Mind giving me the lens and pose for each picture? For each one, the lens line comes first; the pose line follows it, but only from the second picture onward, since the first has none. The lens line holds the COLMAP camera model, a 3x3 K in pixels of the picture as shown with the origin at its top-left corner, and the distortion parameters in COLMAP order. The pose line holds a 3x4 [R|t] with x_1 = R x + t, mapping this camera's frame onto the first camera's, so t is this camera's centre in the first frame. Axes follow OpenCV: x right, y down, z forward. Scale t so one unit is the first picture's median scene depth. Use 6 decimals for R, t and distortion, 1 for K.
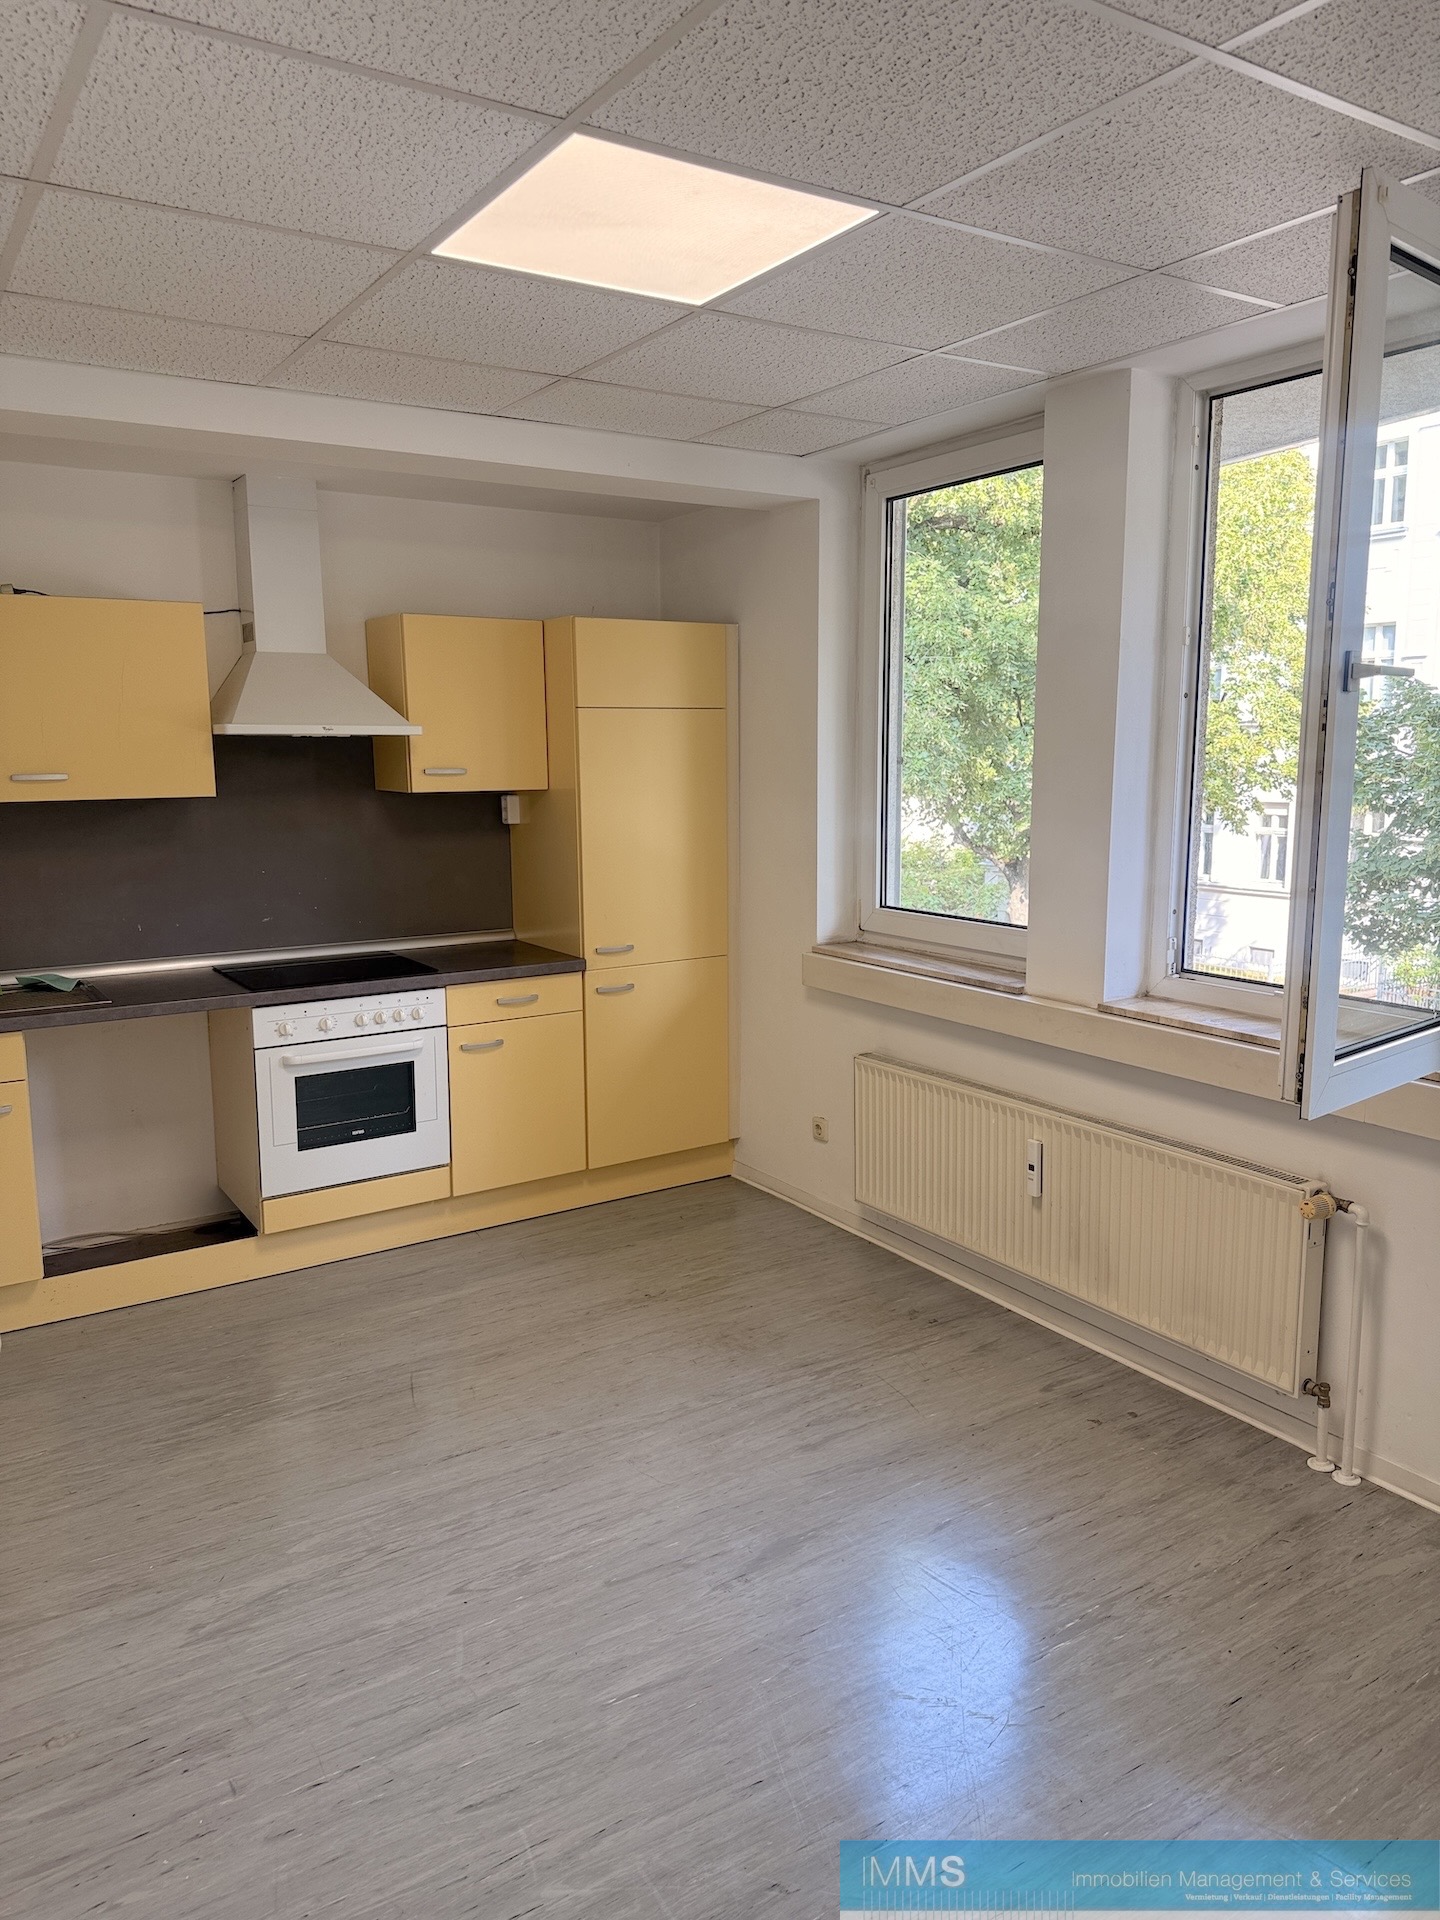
lens RADIAL K [[1353.0, 0, 716.9], [0, 1353.0, 964.5], [0, 0, 1]] dist [0.028792, -0.031478]
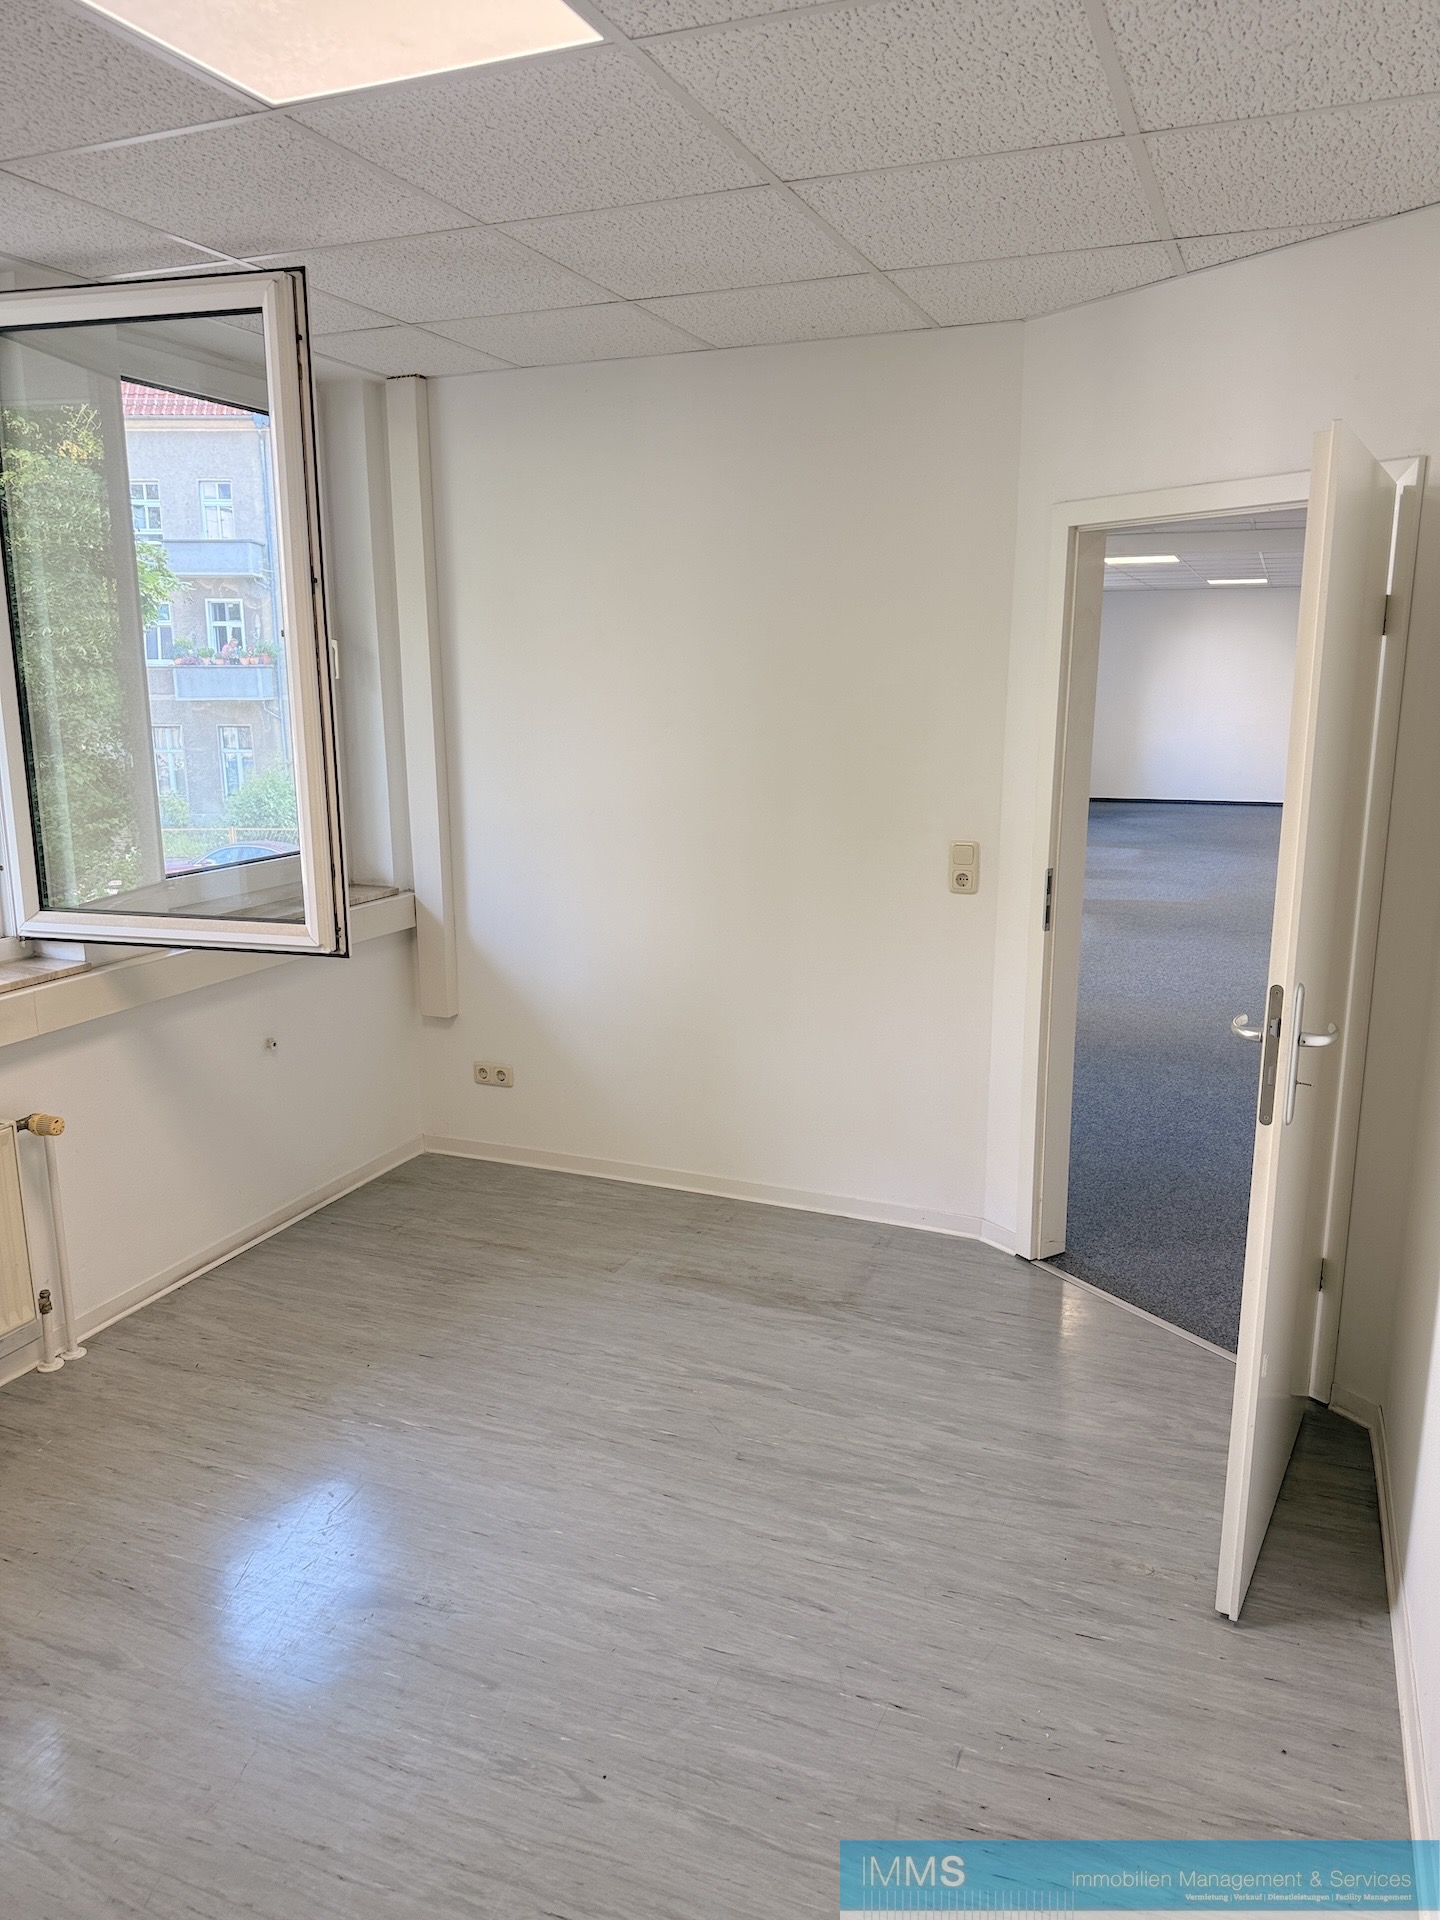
lens RADIAL K [[1356.5, 0, 728.9], [0, 1356.5, 959.6], [0, 0, 1]] dist [0.059198, -0.078334]
pose [[-0.574525, -0.163059, 0.802080, -0.854685], [0.140209, 0.945863, 0.292720, -0.220575], [-0.806389, 0.280634, -0.520560, 1.326368]]
